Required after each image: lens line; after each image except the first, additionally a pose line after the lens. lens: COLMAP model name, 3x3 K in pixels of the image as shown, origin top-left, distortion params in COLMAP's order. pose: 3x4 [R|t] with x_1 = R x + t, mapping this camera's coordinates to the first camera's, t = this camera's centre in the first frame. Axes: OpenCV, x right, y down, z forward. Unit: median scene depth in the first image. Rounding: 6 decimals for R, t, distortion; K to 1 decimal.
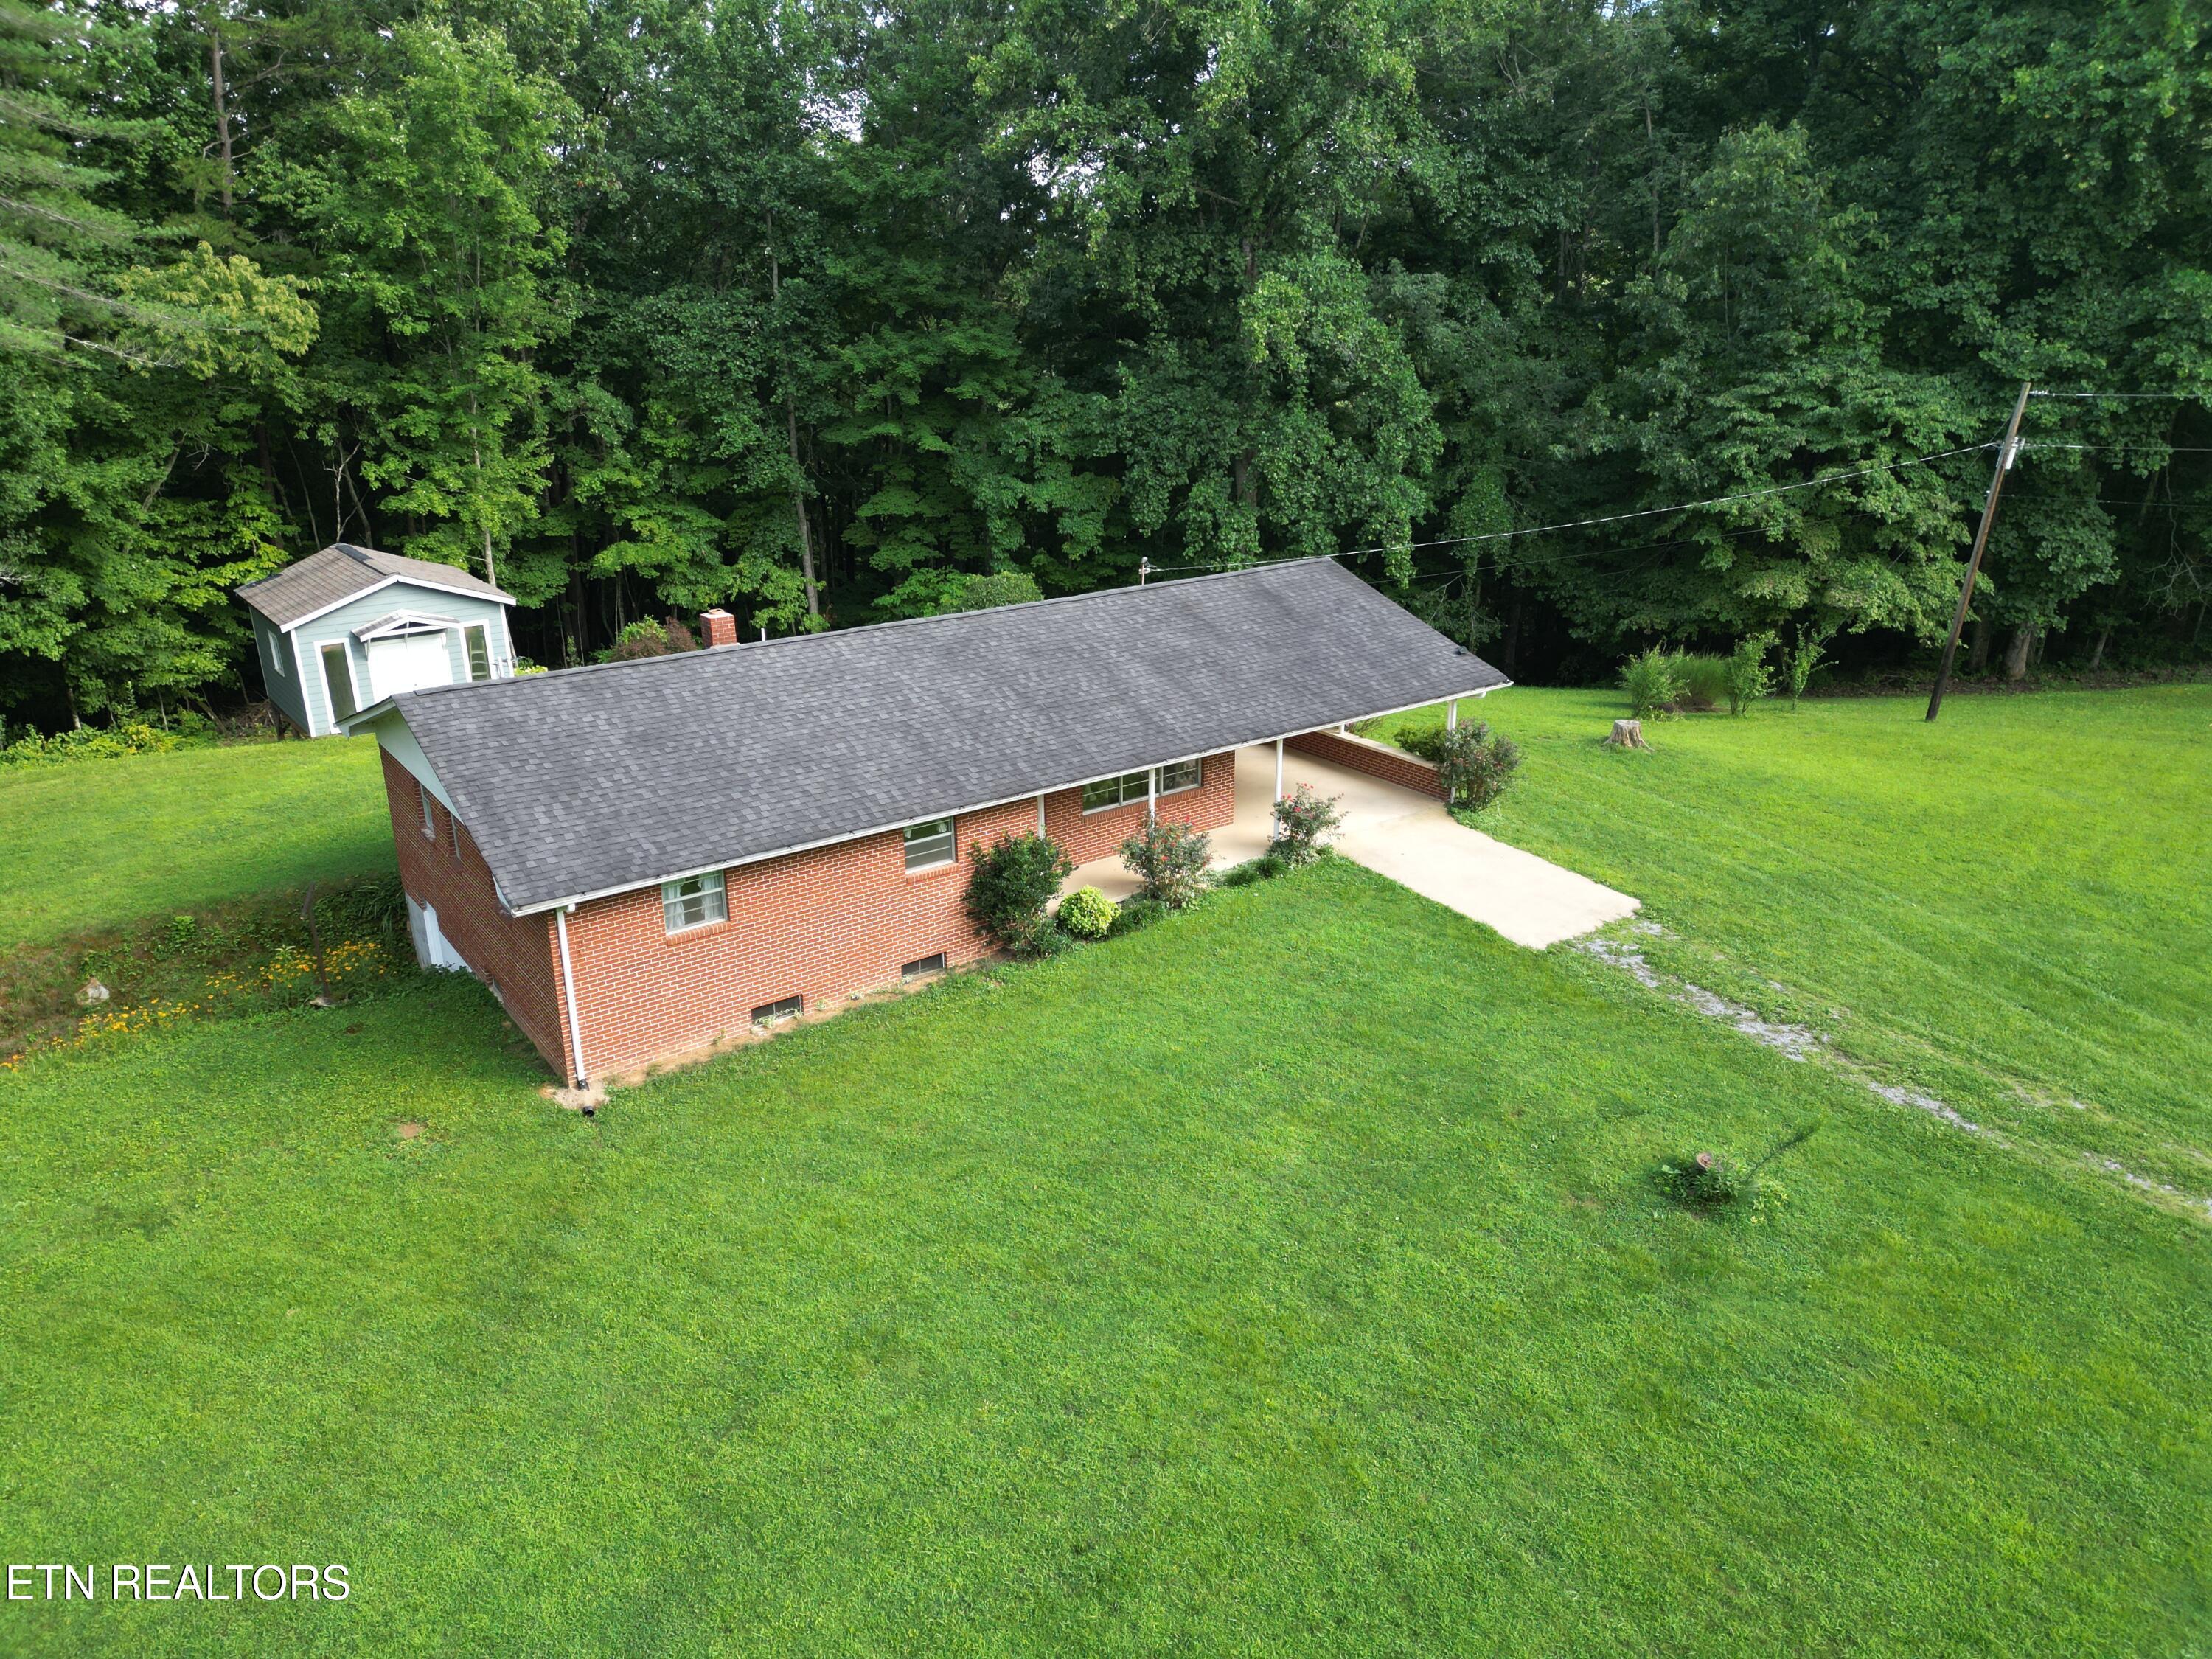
lens RADIAL K [[1606.5, 0, 1106.0], [0, 1606.5, 829.5], [0, 0, 1]] dist [0.067403, -0.002503]
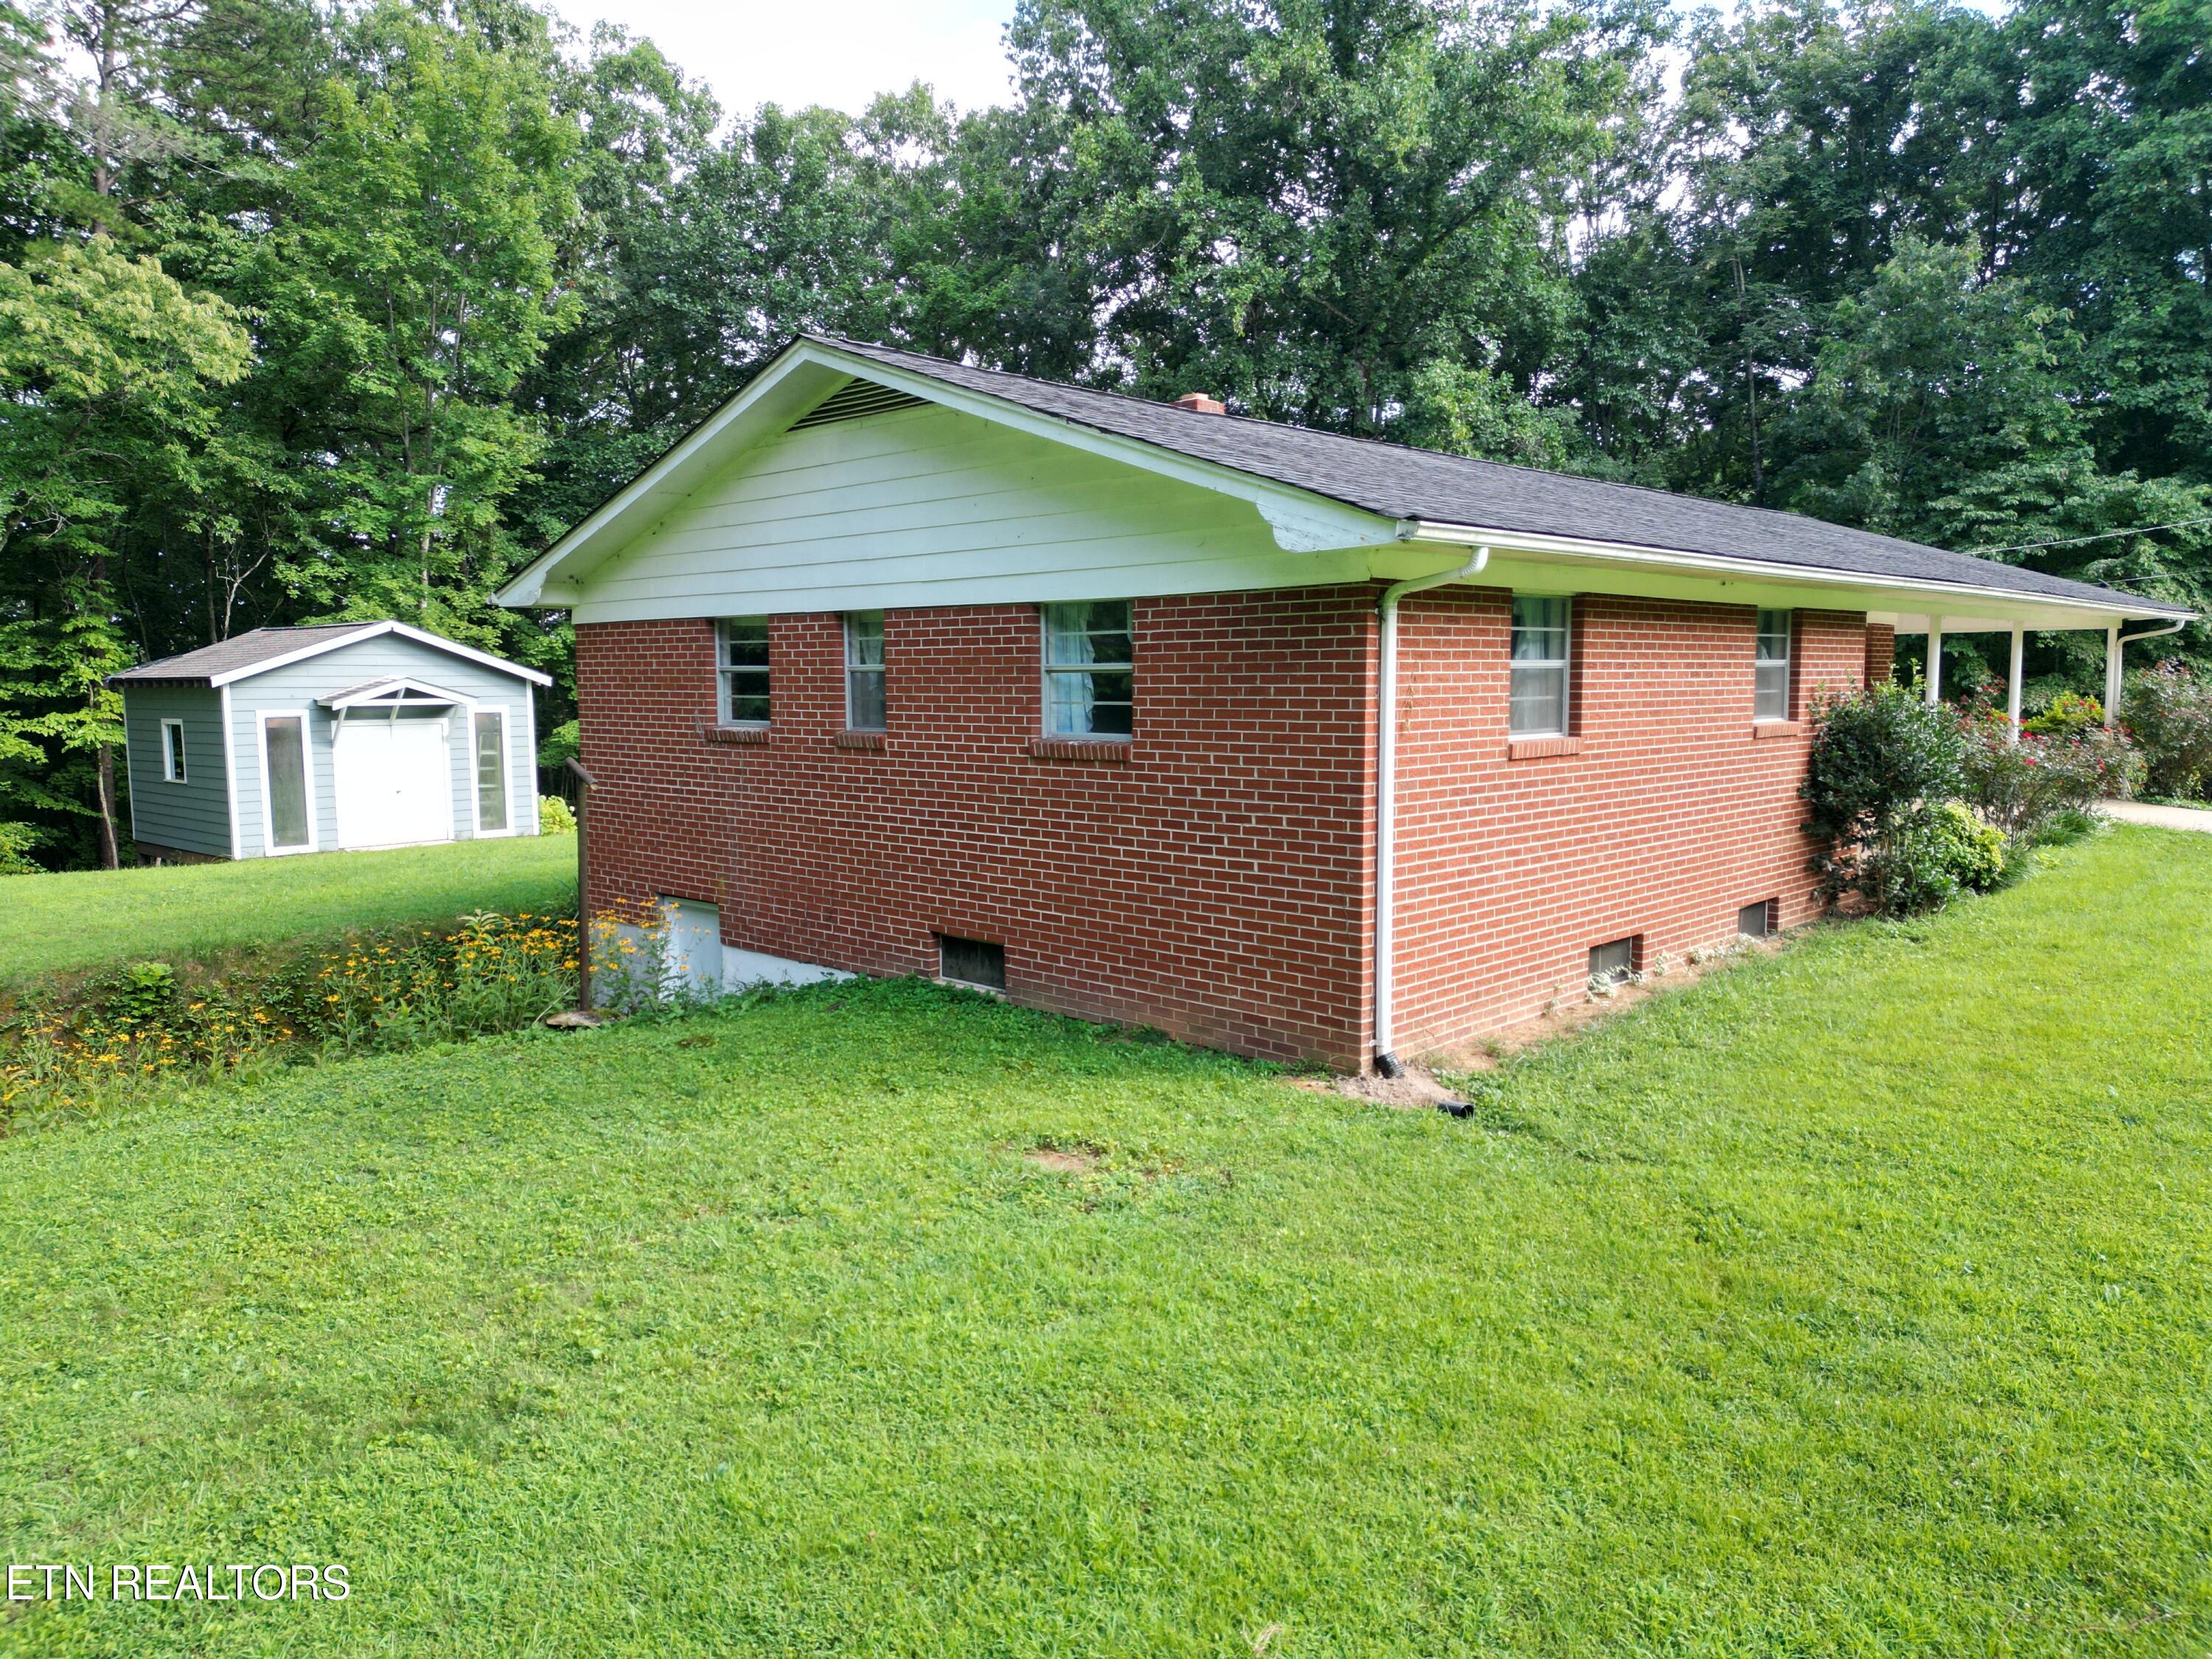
lens RADIAL K [[1578.3, 0, 1106.0], [0, 1578.3, 829.5], [0, 0, 1]] dist [0.030987, -0.001963]
pose [[0.983603, -0.020358, 0.179193, -0.252938], [0.066166, 0.965056, -0.253553, 0.107096], [-0.167770, 0.261252, 0.950579, 0.336271]]
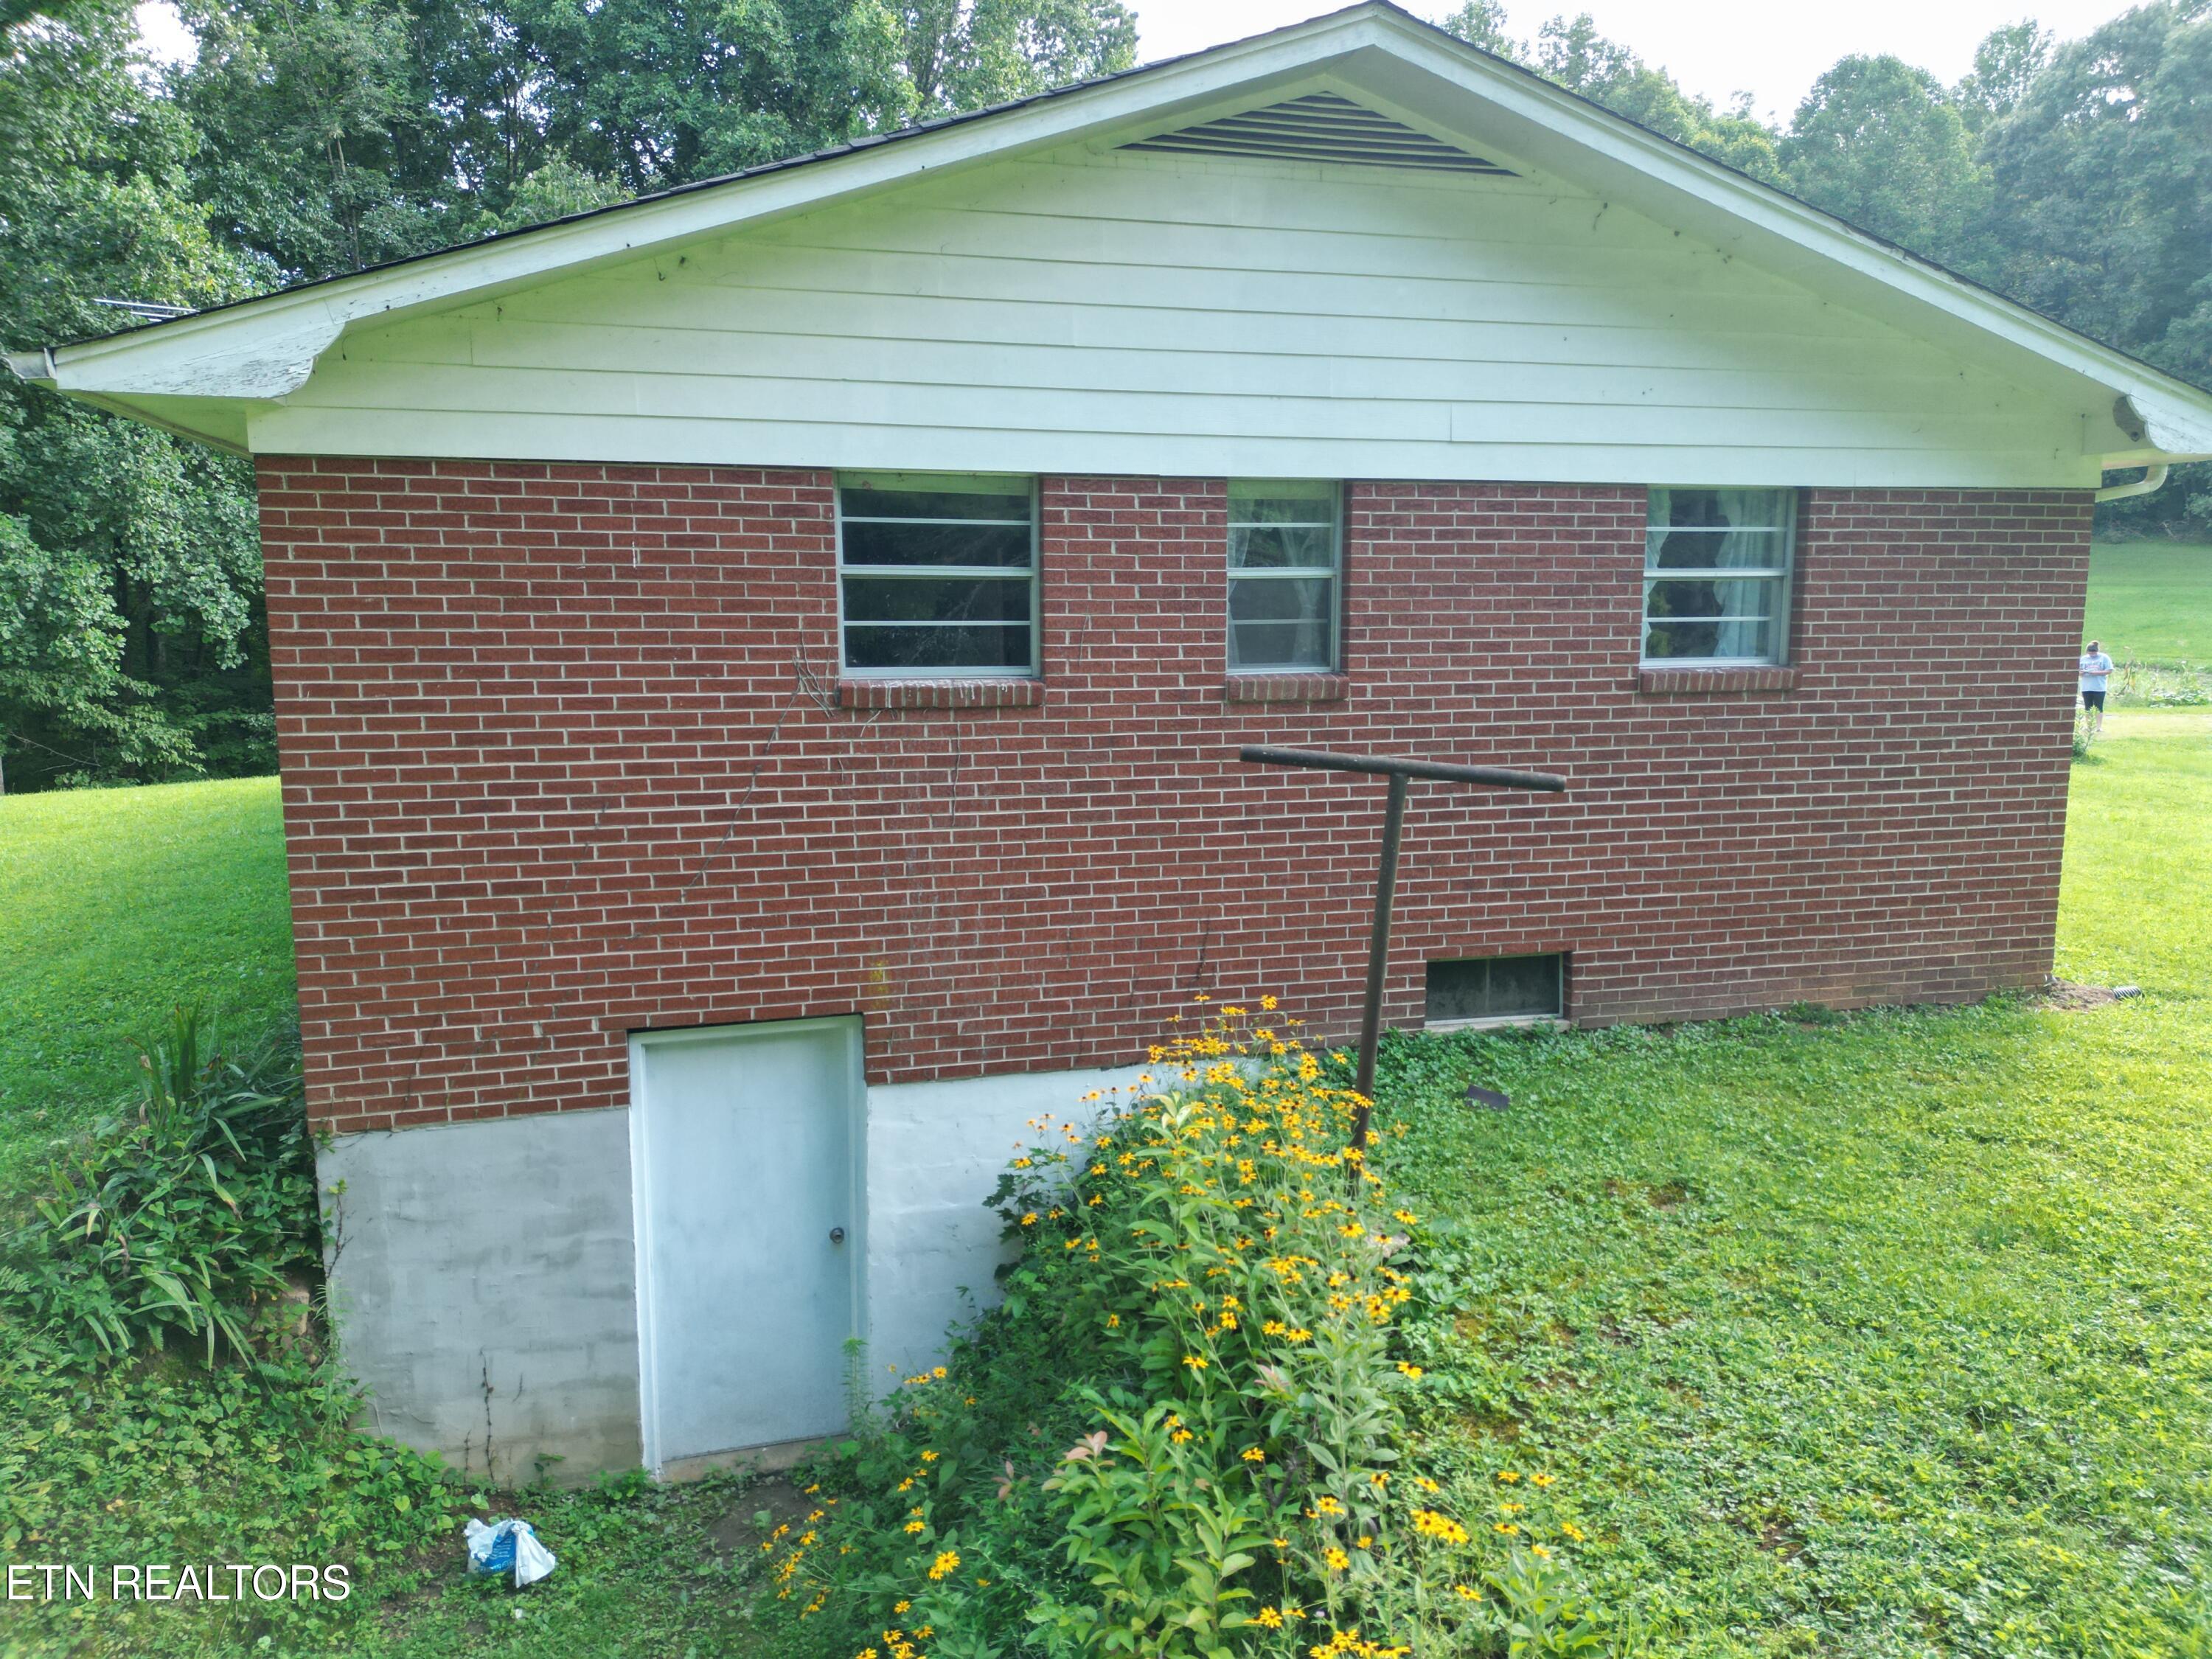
lens RADIAL K [[1633.3, 0, 1106.0], [0, 1633.3, 829.5], [0, 0, 1]] dist [0.008037, 0.004108]
pose [[0.342749, -0.142990, 0.928481, -0.478472], [0.331040, 0.943334, 0.023074, -0.006322], [-0.879168, 0.299456, 0.370662, 0.635245]]
